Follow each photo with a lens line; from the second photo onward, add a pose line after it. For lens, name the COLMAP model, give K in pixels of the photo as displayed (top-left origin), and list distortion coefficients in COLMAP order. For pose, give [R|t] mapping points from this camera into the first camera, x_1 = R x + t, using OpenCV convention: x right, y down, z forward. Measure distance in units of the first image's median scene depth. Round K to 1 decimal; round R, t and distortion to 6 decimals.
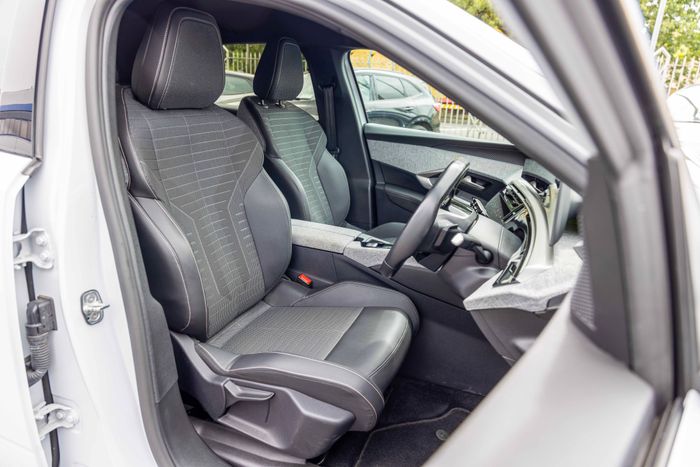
lens RADIAL K [[452.2, 0, 350.0], [0, 452.2, 233.5], [0, 0, 1]] dist [0.004301, -0.000192]
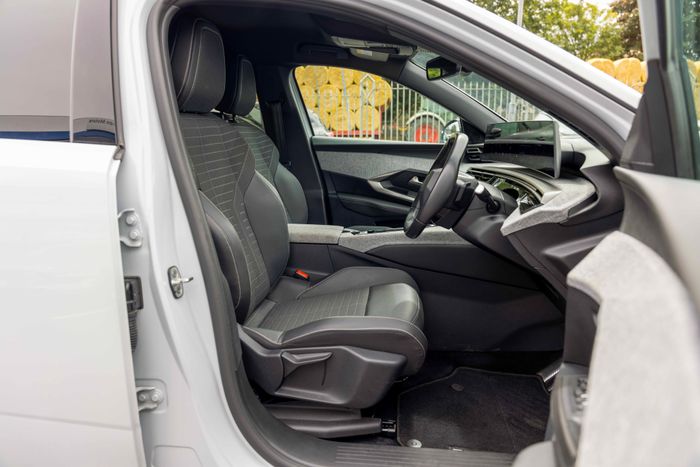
lens RADIAL K [[490.1, 0, 350.0], [0, 490.1, 233.5], [0, 0, 1]] dist [-0.008682, -0.002423]
pose [[0.967109, -0.105744, 0.231339, -0.272135], [0.126231, 0.989117, -0.075586, 0.119977], [-0.220828, 0.102302, 0.969933, -0.140872]]
